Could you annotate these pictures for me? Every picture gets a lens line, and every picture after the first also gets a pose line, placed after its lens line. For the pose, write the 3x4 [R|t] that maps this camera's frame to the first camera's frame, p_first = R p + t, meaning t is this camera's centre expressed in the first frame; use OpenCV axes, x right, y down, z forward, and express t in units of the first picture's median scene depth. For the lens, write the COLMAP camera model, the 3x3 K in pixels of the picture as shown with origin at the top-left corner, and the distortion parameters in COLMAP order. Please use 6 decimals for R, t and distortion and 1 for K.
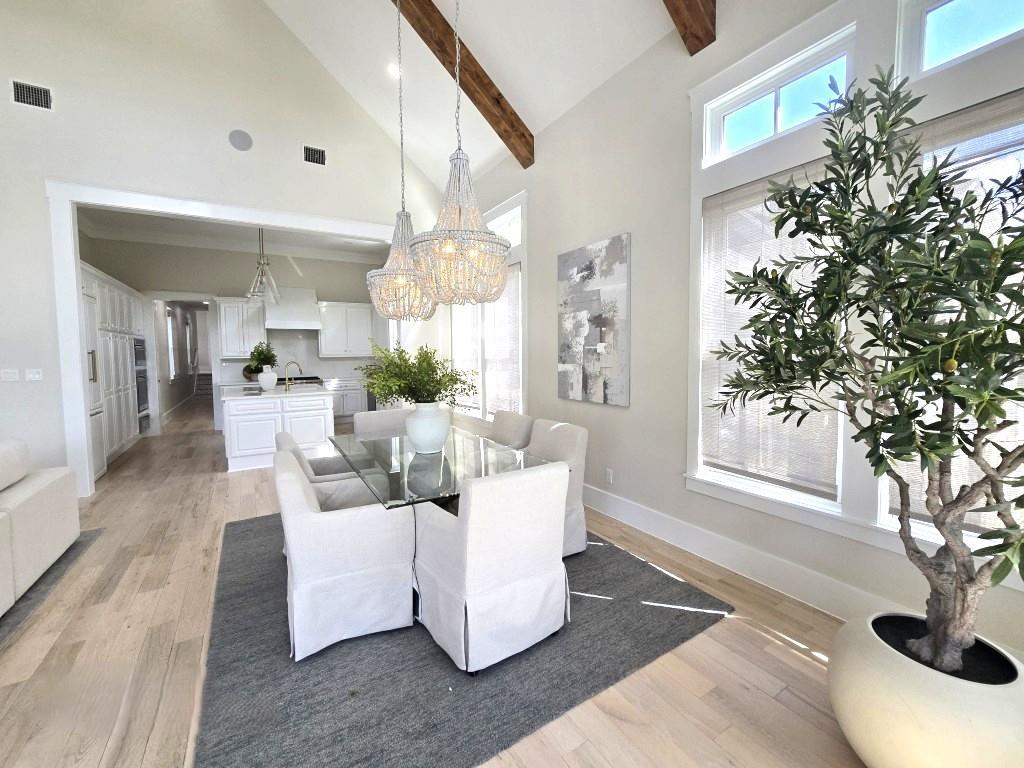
lens RADIAL K [[424.9, 0, 509.4], [0, 424.9, 375.2], [0, 0, 1]] dist [-0.003409, -0.000494]
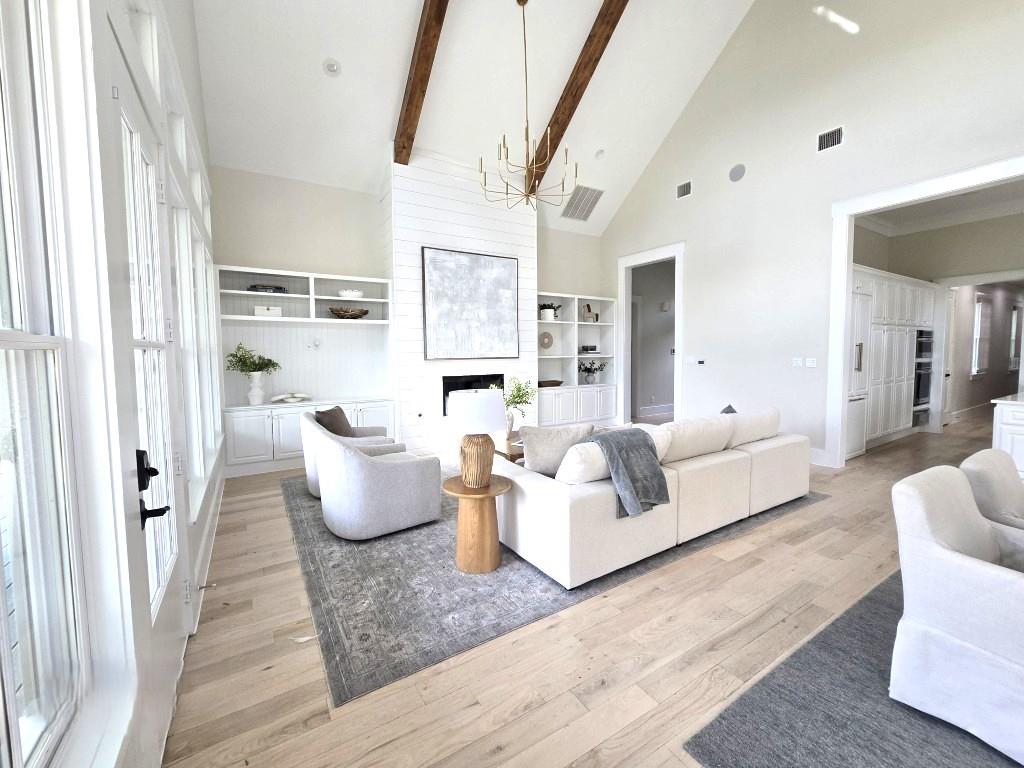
lens RADIAL K [[421.0, 0, 513.5], [0, 421.0, 377.5], [0, 0, 1]] dist [-0.003109, 0.002455]
pose [[0.007779, 0.071120, -0.997437, 0.174046], [-0.046453, 0.996416, 0.070685, -0.005344], [0.998890, 0.045784, 0.011055, 0.100990]]
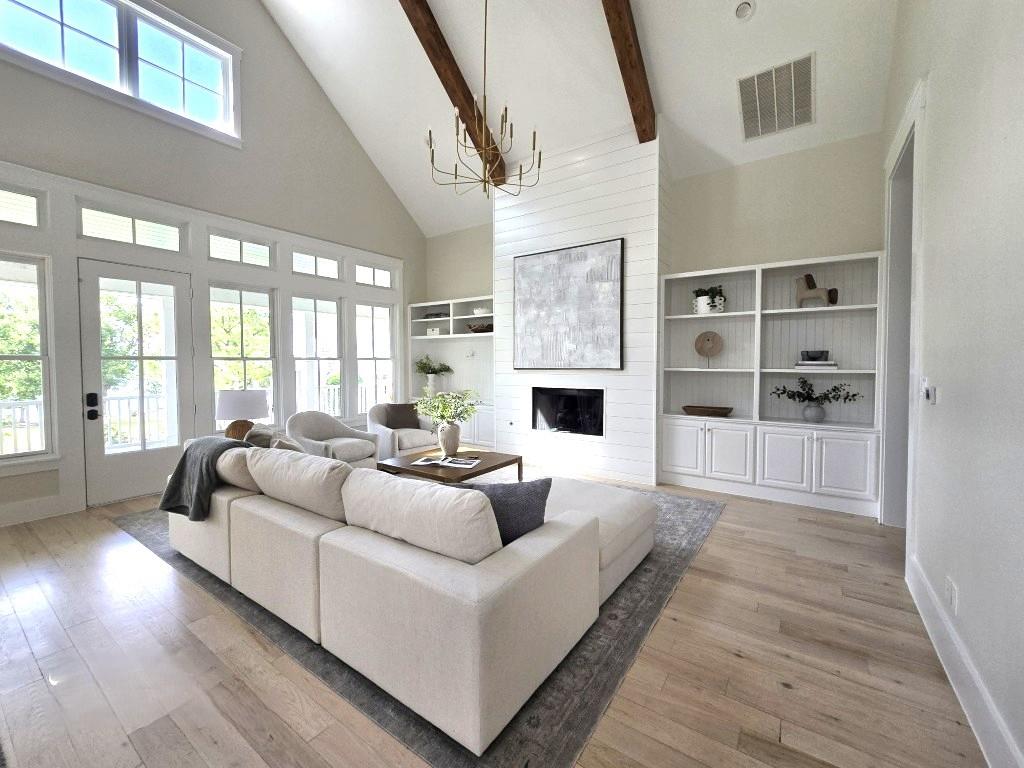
lens RADIAL K [[424.9, 0, 509.4], [0, 424.9, 375.2], [0, 0, 1]] dist [-0.003409, -0.000494]
pose [[-0.918419, 0.027324, -0.394665, -0.841384], [-0.008622, 0.995992, 0.089021, -0.069213], [0.395516, 0.085161, -0.914502, 1.337122]]
